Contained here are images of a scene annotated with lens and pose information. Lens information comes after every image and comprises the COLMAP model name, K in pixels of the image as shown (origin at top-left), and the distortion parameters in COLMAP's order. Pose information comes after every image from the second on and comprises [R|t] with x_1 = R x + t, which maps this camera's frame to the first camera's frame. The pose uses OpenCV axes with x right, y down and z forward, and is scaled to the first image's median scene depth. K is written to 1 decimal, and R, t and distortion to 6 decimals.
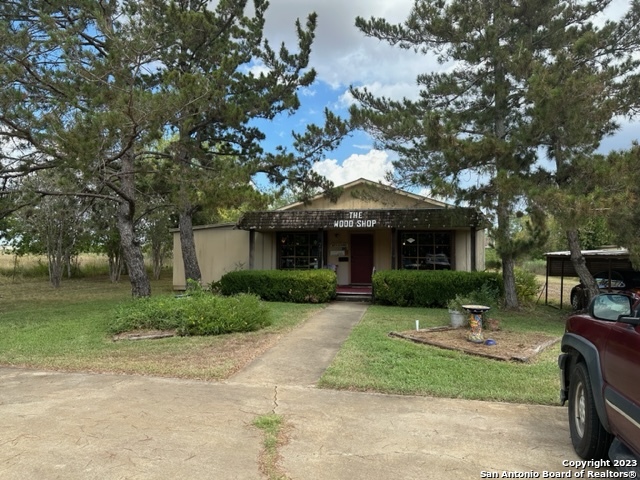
lens RADIAL K [[445.0, 0, 317.2], [0, 445.0, 239.8], [0, 0, 1]] dist [0.065295, -0.077789]
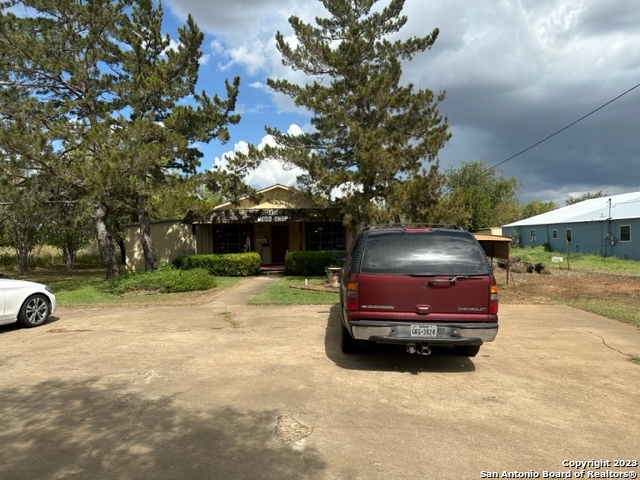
lens RADIAL K [[445.0, 0, 329.3], [0, 445.0, 244.2], [0, 0, 1]] dist [0.065295, -0.077789]
pose [[0.982991, -0.027508, 0.181583, 0.004428], [0.020278, 0.998931, 0.041552, -0.013724], [-0.182532, -0.037163, 0.982497, -0.447472]]
